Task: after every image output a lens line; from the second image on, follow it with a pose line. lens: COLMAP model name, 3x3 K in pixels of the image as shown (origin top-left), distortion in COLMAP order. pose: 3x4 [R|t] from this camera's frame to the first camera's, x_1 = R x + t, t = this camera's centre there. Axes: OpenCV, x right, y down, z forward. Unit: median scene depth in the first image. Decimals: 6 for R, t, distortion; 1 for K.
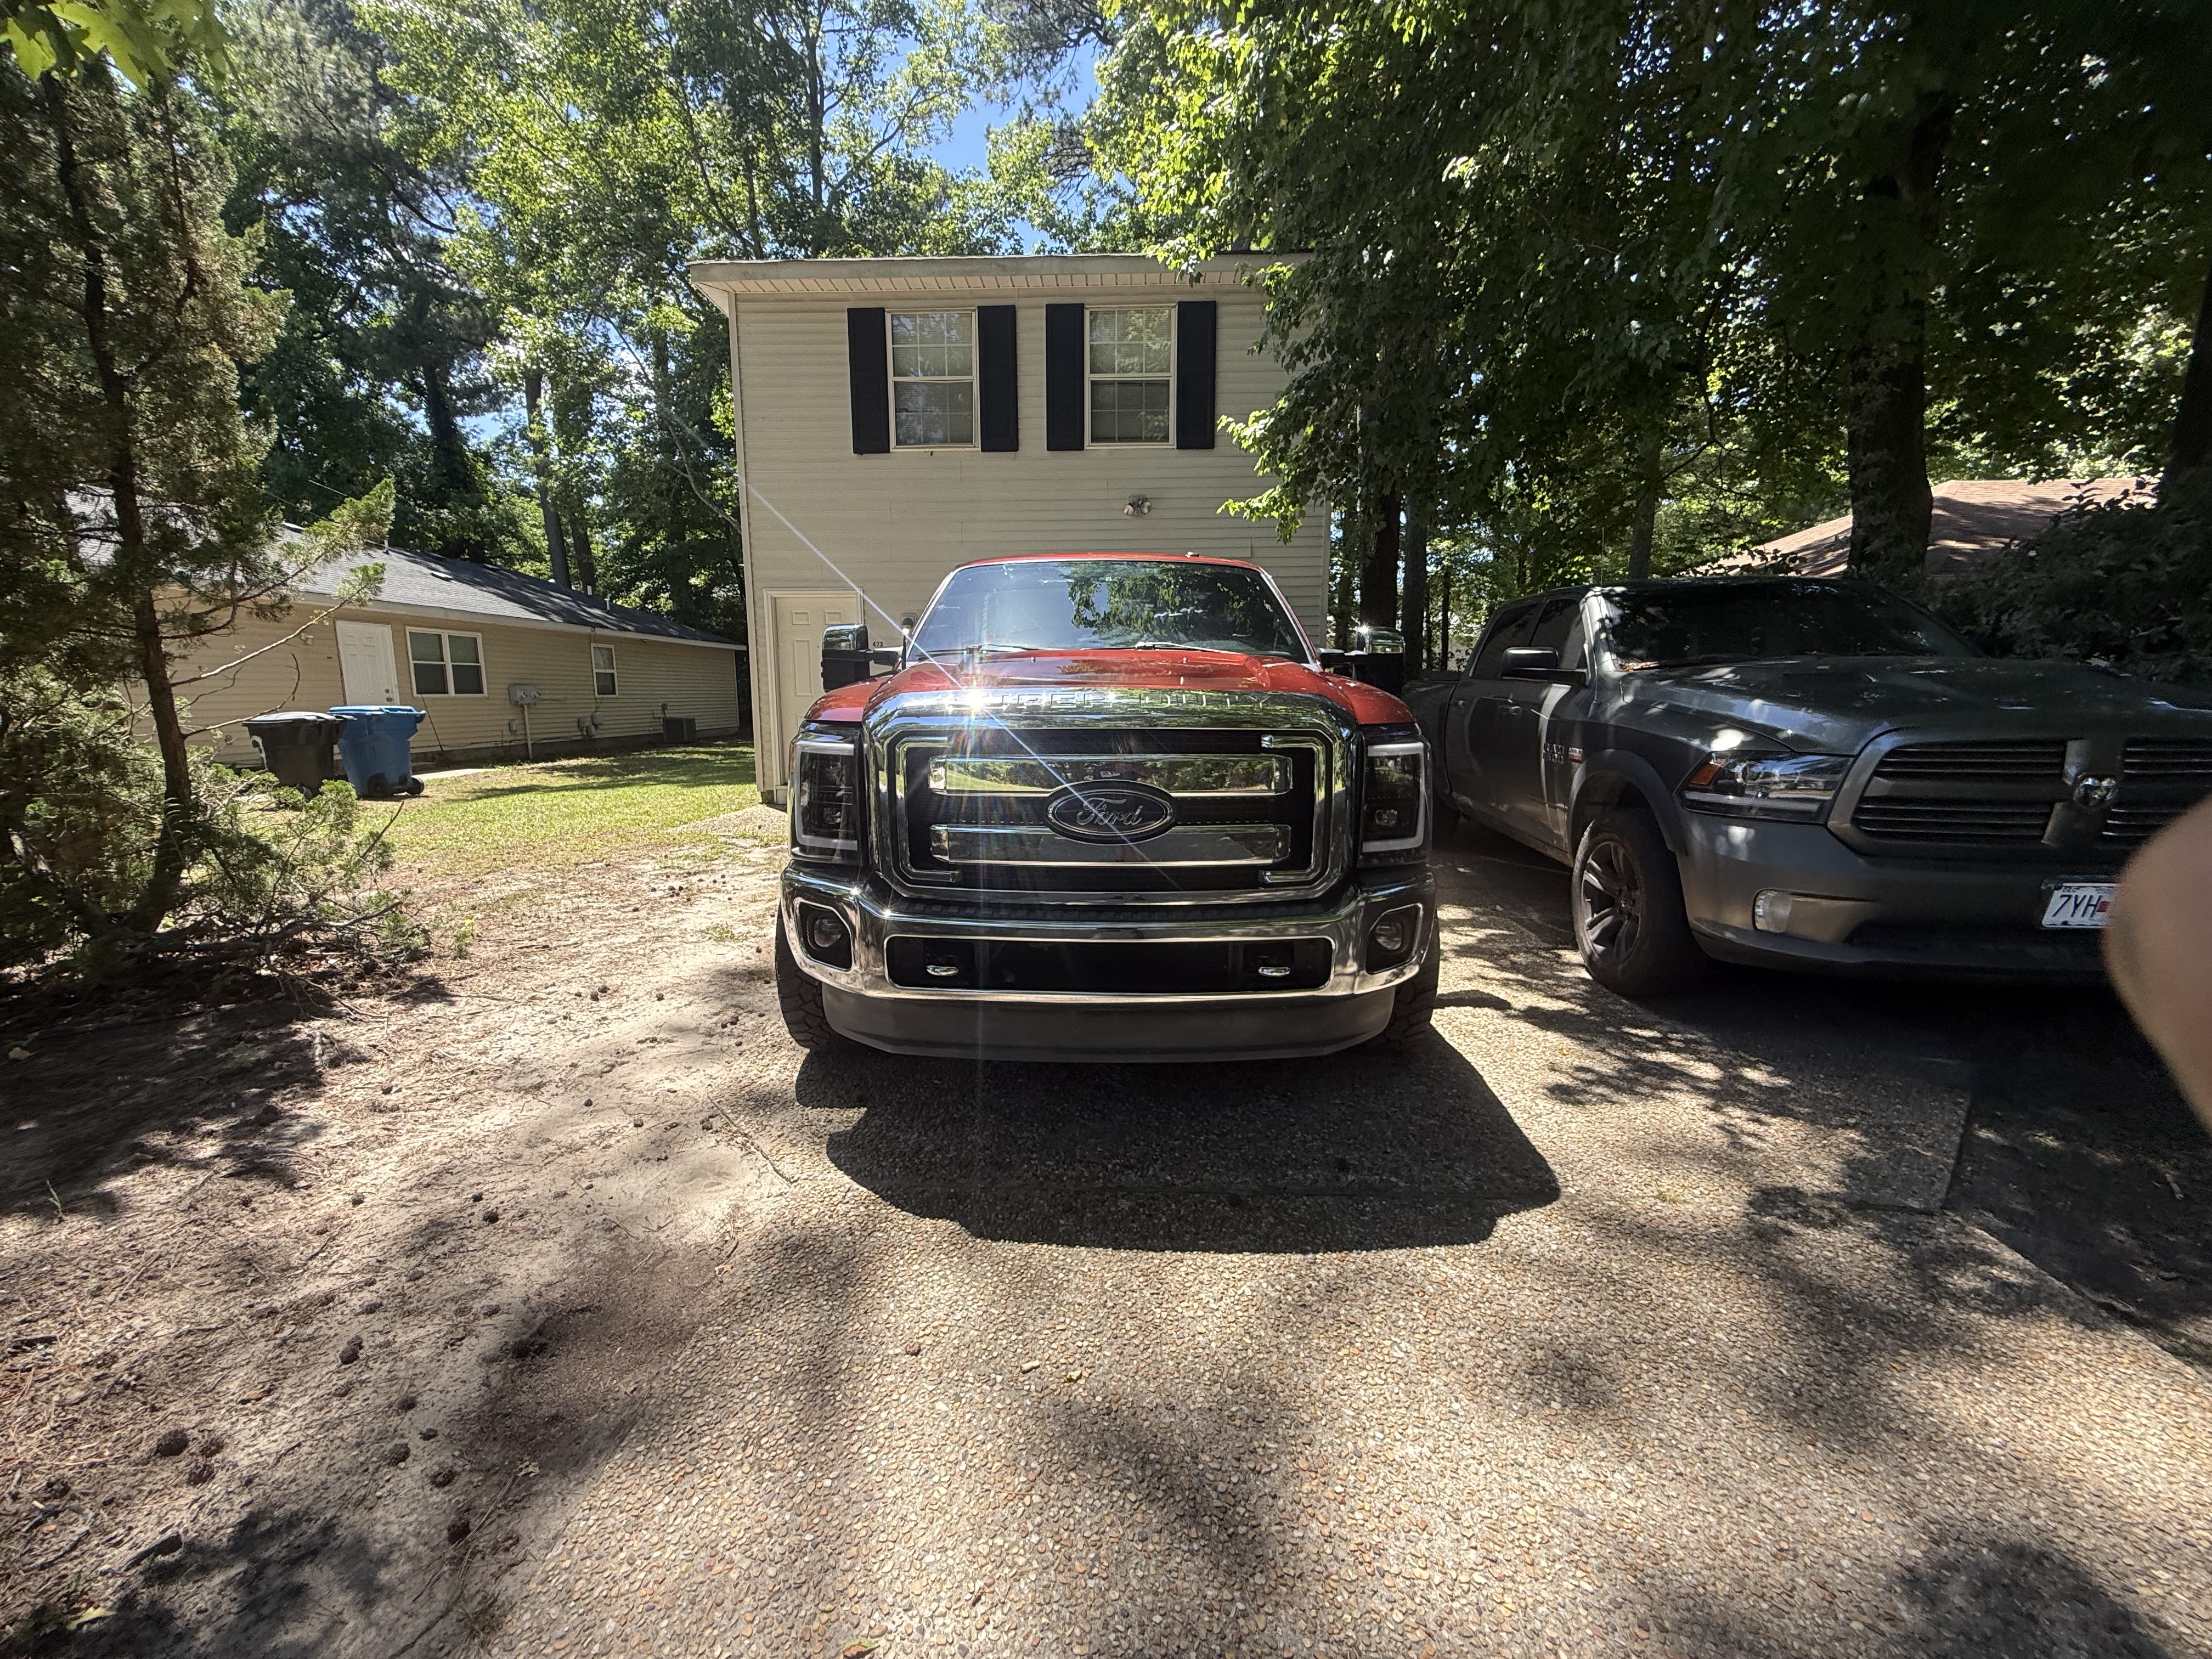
lens RADIAL K [[888.5, 0, 1095.6], [0, 888.5, 824.7], [0, 0, 1]] dist [-0.000416, -0.000244]
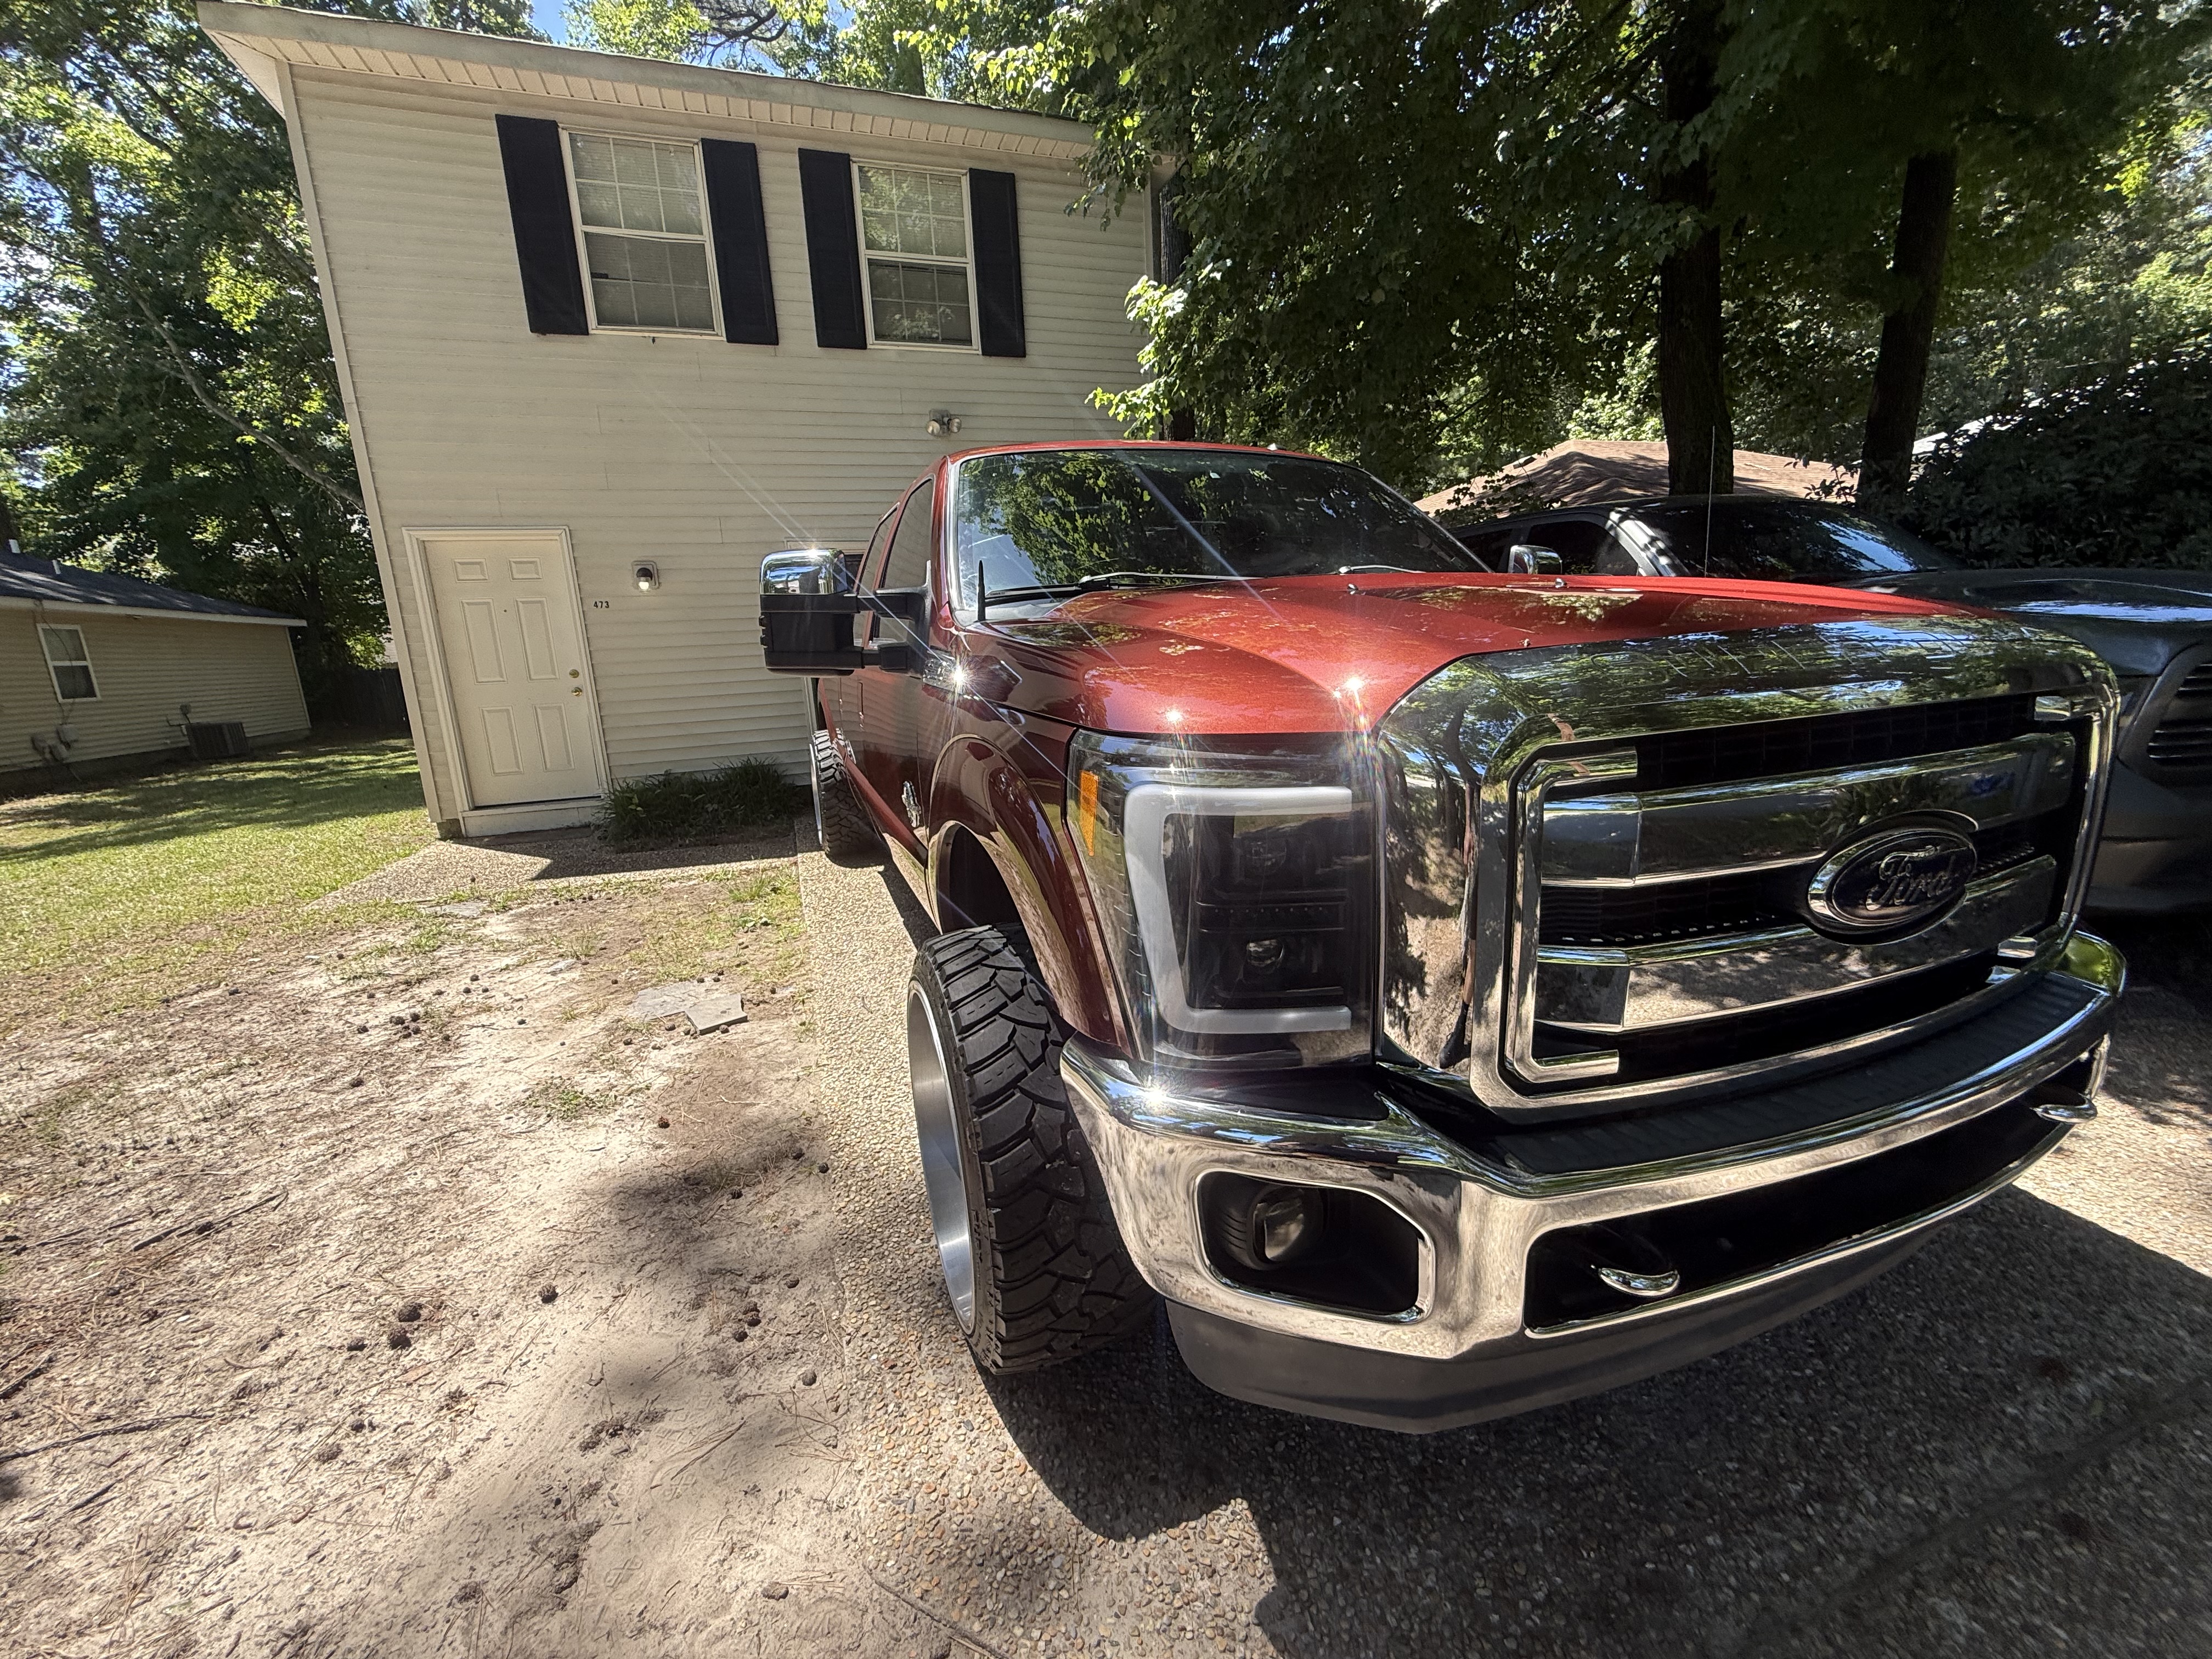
lens RADIAL K [[888.5, 0, 1098.3], [0, 888.5, 821.1], [0, 0, 1]] dist [-0.000416, -0.000244]
pose [[0.931574, -0.115205, 0.344815, -0.145228], [0.100693, 0.993121, 0.059769, -0.030352], [-0.349329, -0.020959, 0.936766, 0.179844]]
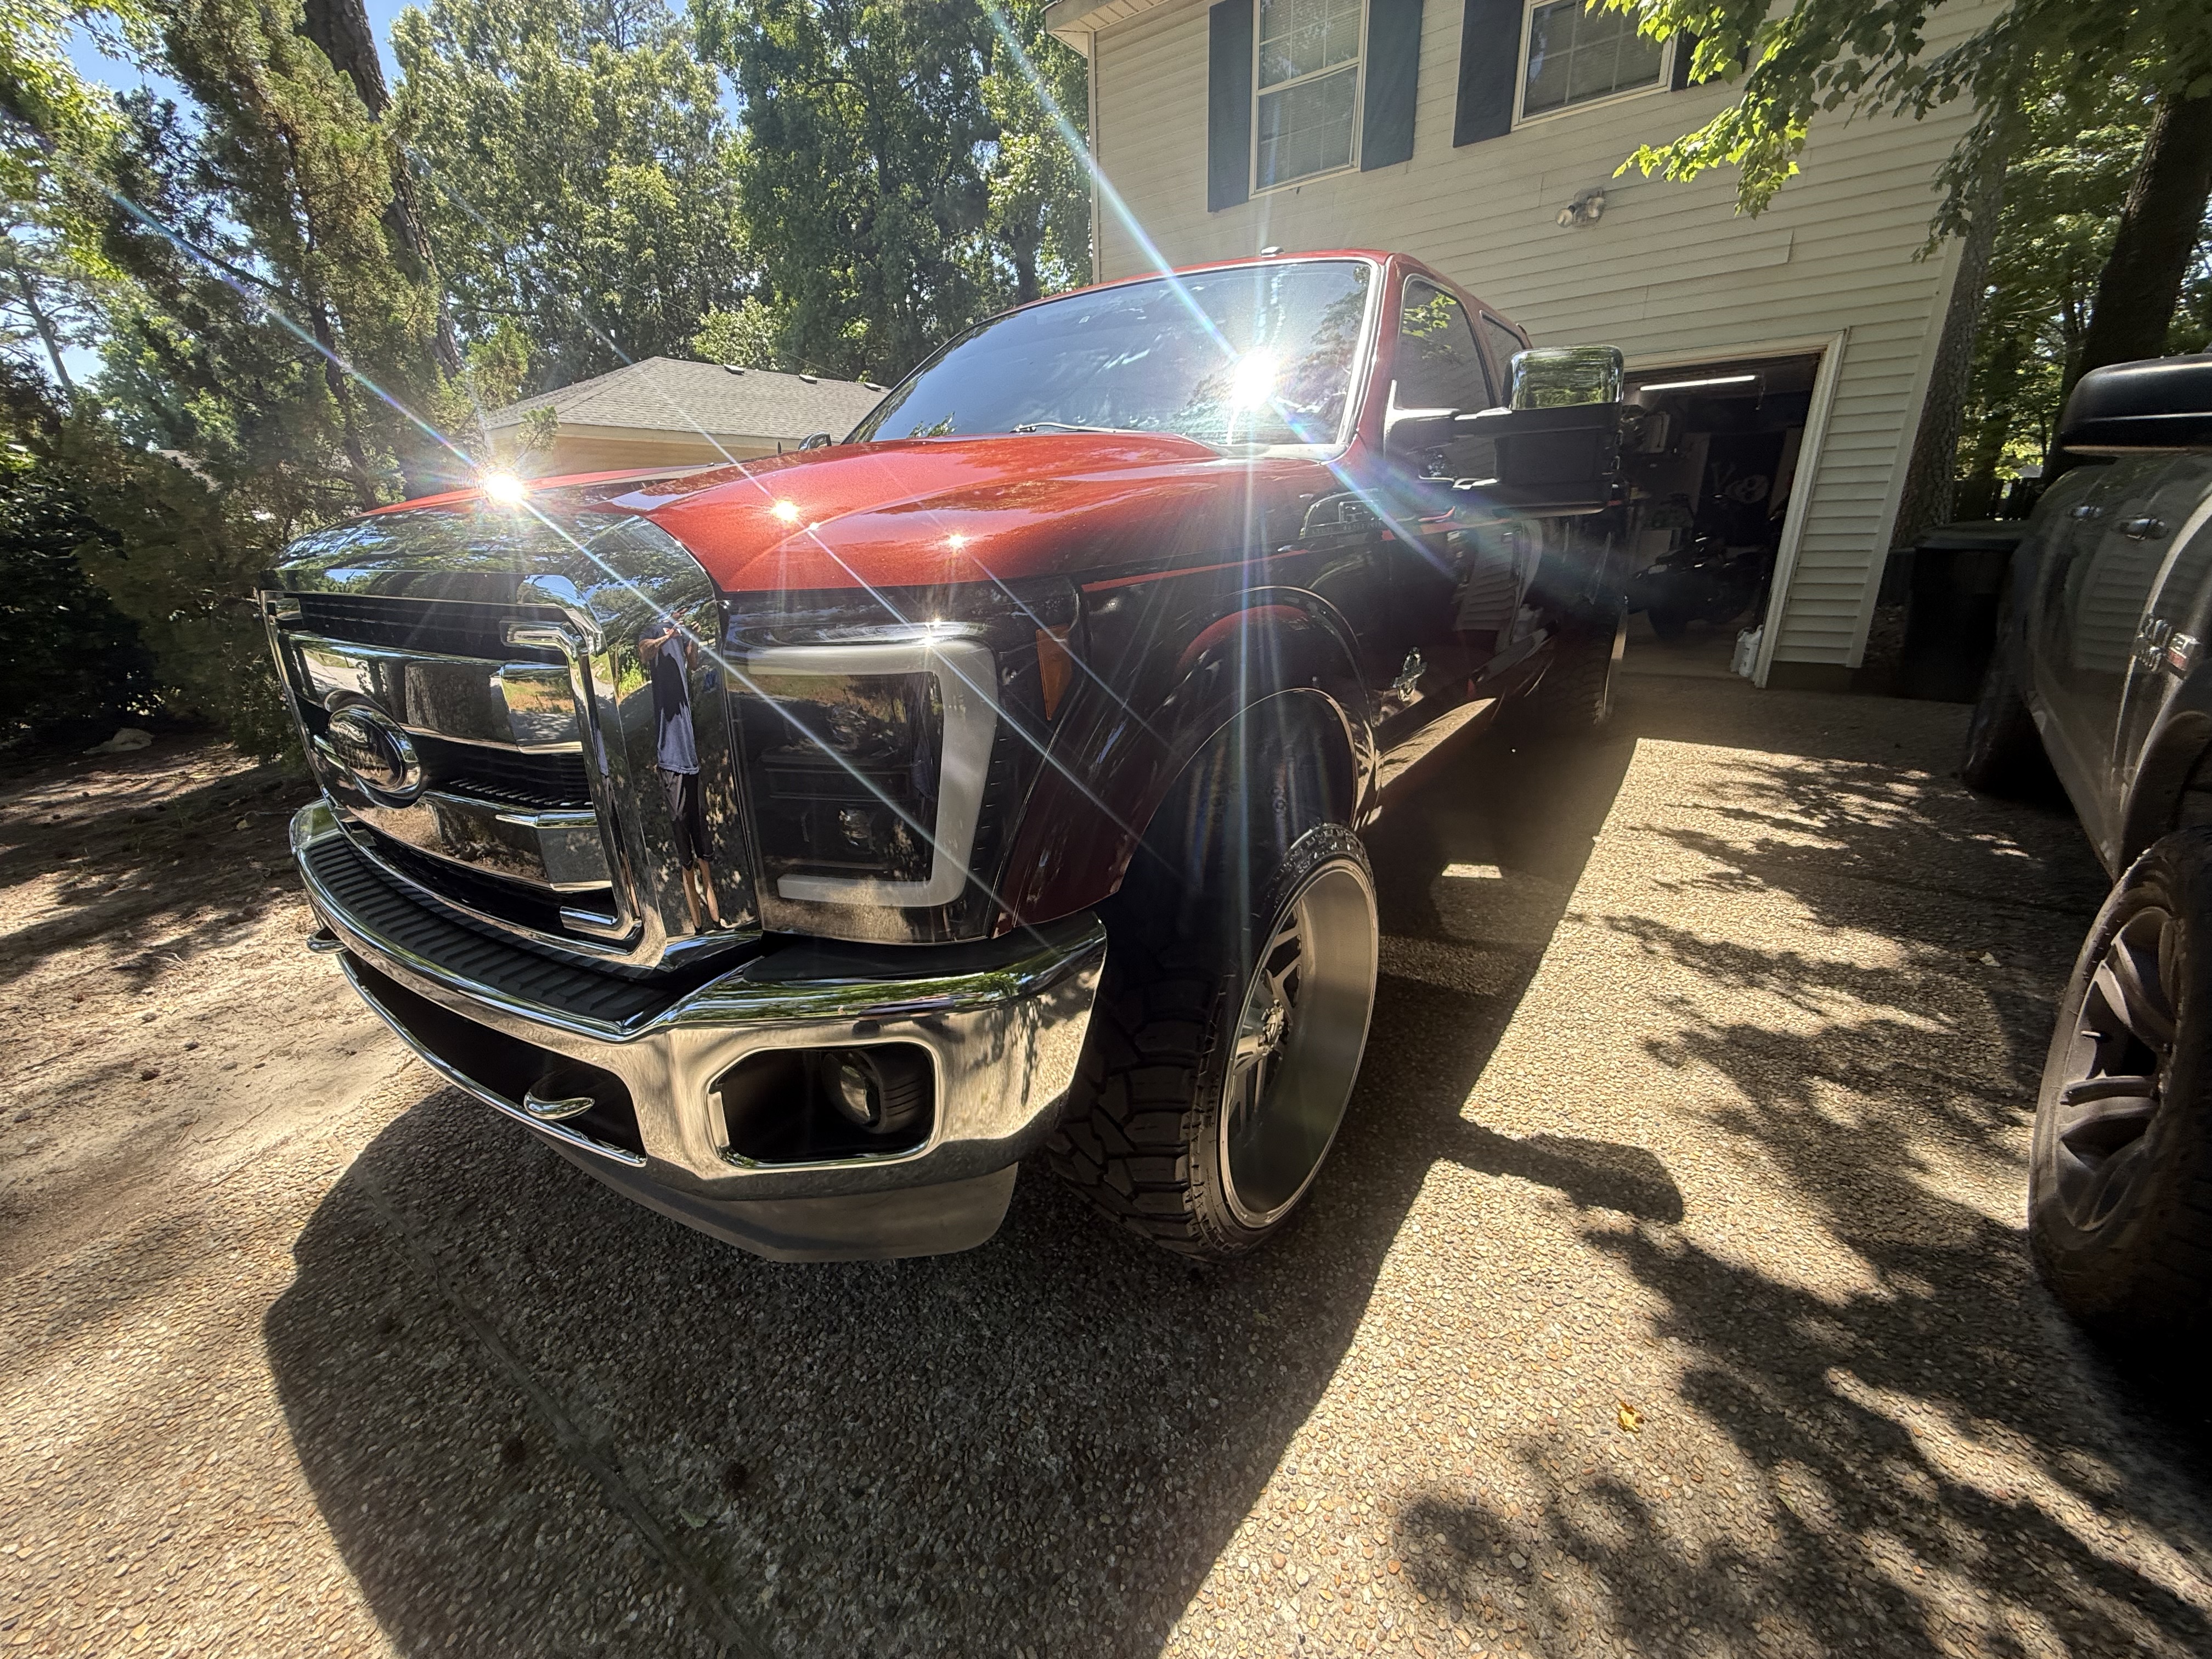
lens RADIAL K [[888.5, 0, 1094.4], [0, 888.5, 835.3], [0, 0, 1]] dist [-0.000416, -0.000244]
pose [[0.821974, 0.164288, -0.545315, 0.183780], [-0.058117, 0.976688, 0.206647, -0.025196], [0.566553, -0.138166, 0.812360, 0.209599]]
